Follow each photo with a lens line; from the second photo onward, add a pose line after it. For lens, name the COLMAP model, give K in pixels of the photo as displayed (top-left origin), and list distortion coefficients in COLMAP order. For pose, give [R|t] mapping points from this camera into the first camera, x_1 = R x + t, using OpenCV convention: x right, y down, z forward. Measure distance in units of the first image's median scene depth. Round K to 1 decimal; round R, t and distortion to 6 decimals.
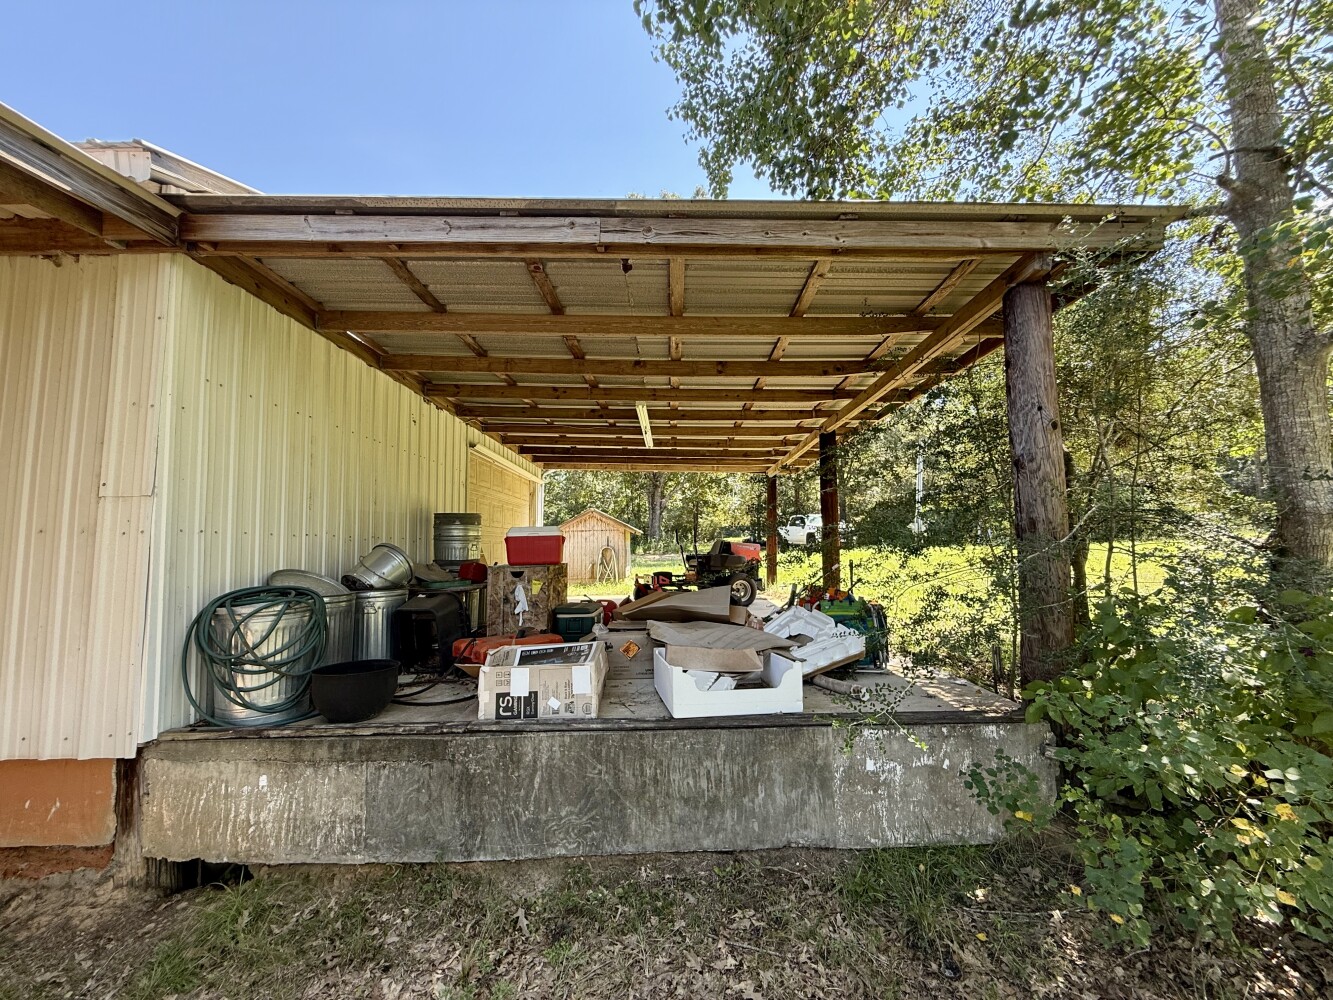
lens RADIAL K [[528.4, 0, 666.5], [0, 528.4, 500.0], [0, 0, 1]] dist [-0.000838, -0.000071]
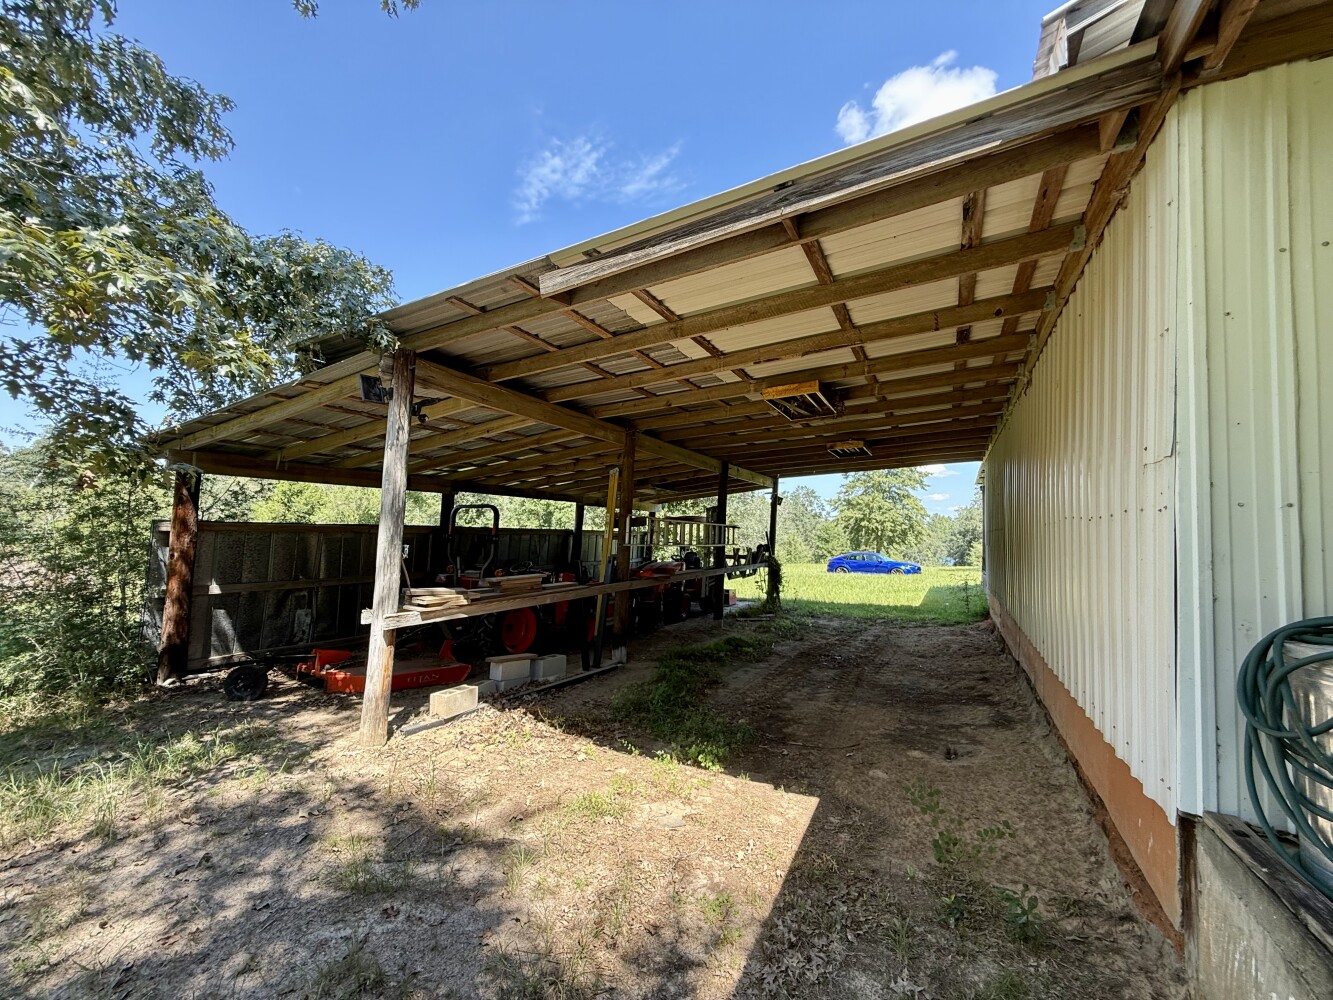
lens RADIAL K [[528.4, 0, 666.5], [0, 528.4, 500.0], [0, 0, 1]] dist [-0.000838, -0.000071]
pose [[-0.468986, -0.033886, -0.882555, -0.046949], [0.060674, 0.995667, -0.070471, 0.060124], [0.881119, -0.086598, -0.464898, 0.742113]]
